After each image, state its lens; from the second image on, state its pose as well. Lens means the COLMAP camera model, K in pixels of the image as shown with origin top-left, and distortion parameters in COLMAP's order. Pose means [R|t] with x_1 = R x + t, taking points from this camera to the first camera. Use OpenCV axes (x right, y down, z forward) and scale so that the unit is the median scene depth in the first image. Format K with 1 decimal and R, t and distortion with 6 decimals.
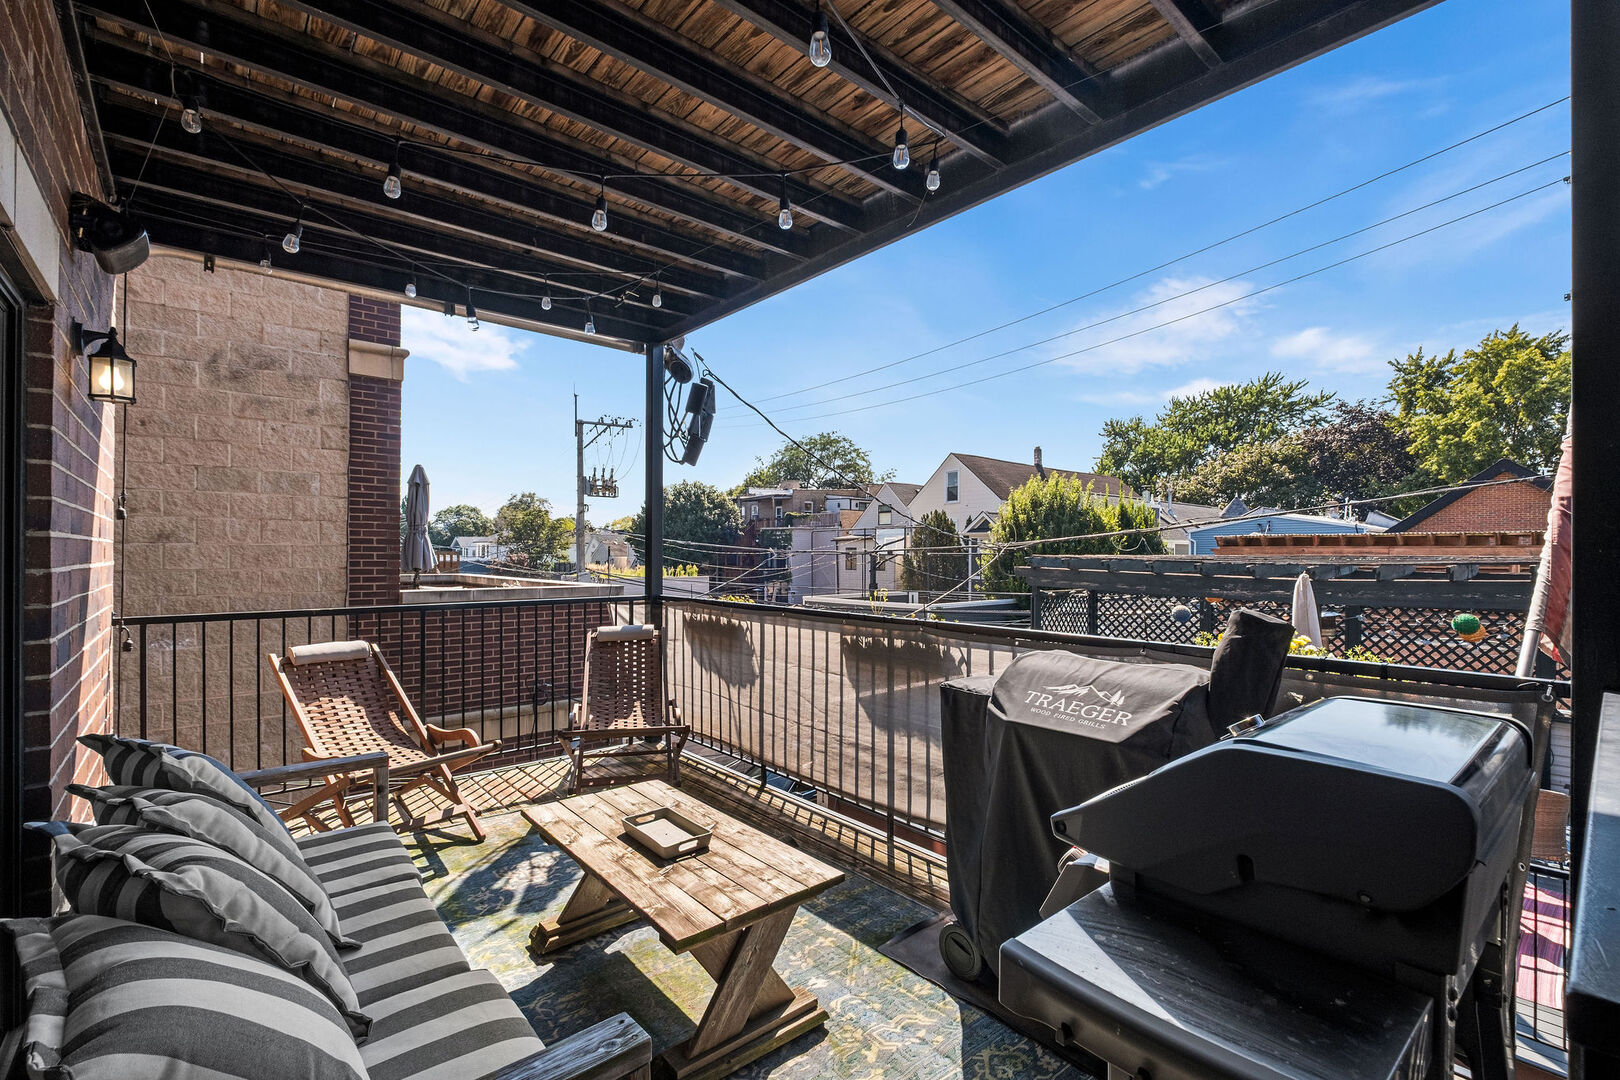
lens RADIAL K [[717.5, 0, 800.1], [0, 717.5, 550.4], [0, 0, 1]] dist [-0.000126, -0.000054]
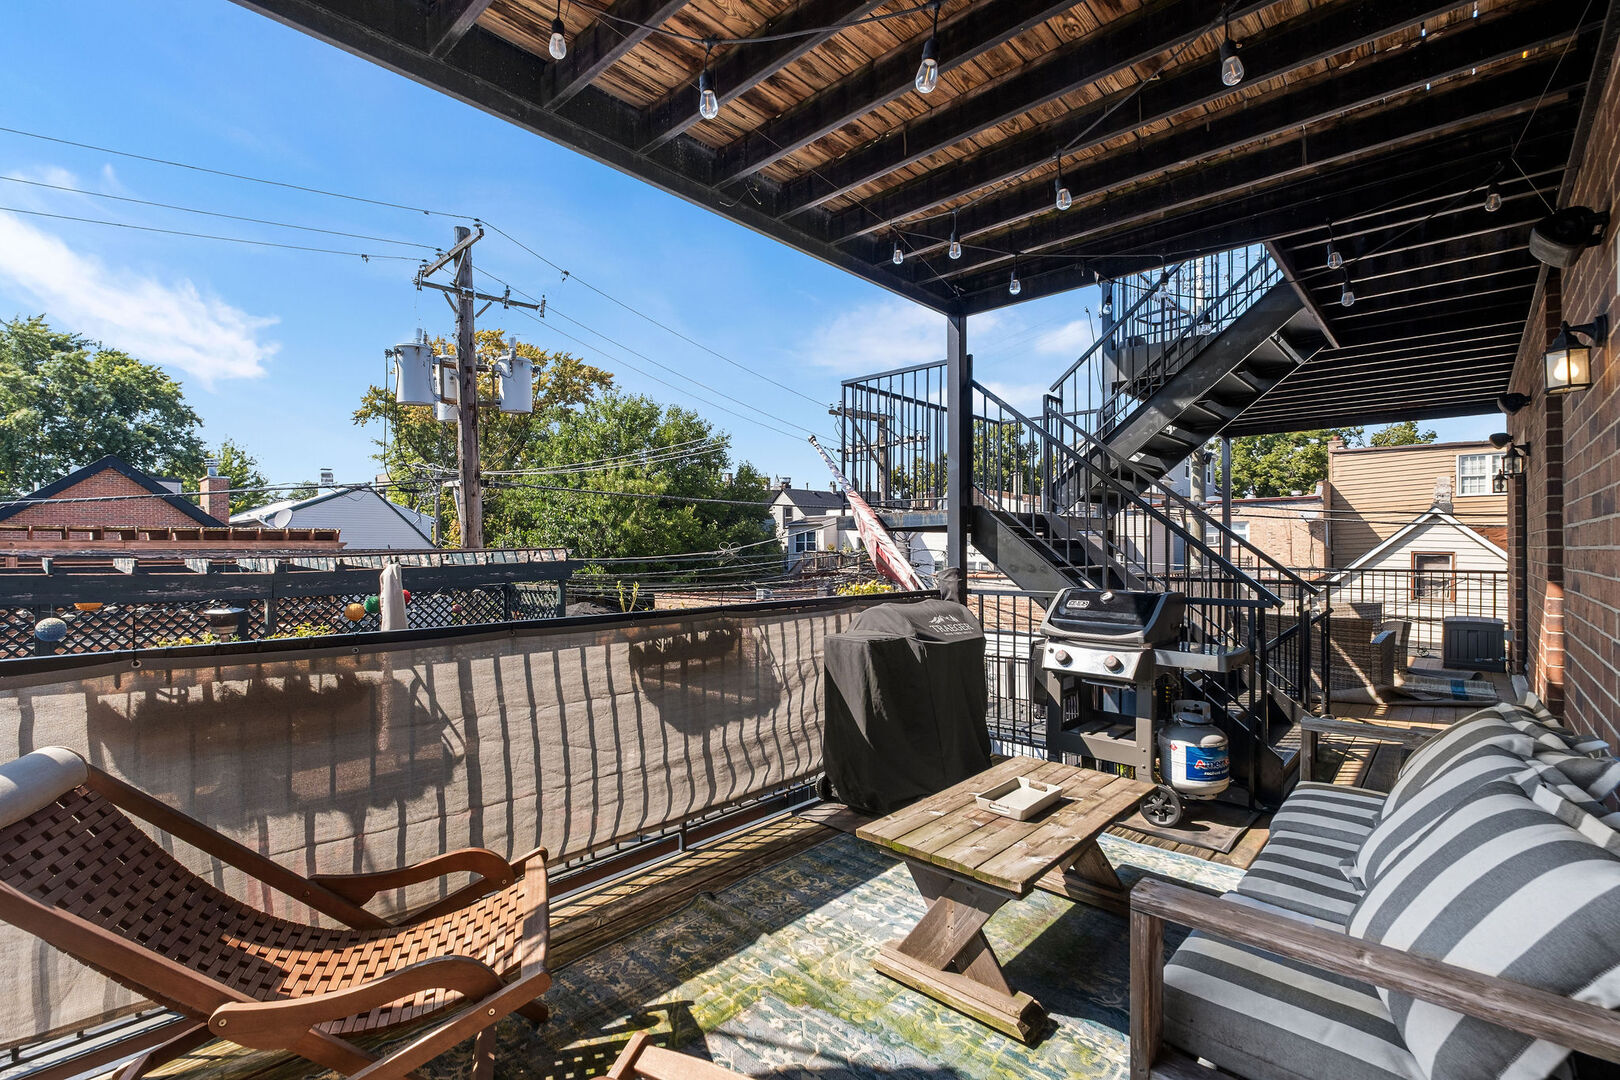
lens RADIAL K [[717.5, 0, 799.9], [0, 717.5, 544.4], [0, 0, 1]] dist [-0.000126, -0.000054]
pose [[-0.122076, 0.000474, 0.992521, -0.796726], [-0.004317, 0.999990, -0.001008, 0.008402], [-0.992511, -0.004407, -0.122073, 0.957907]]
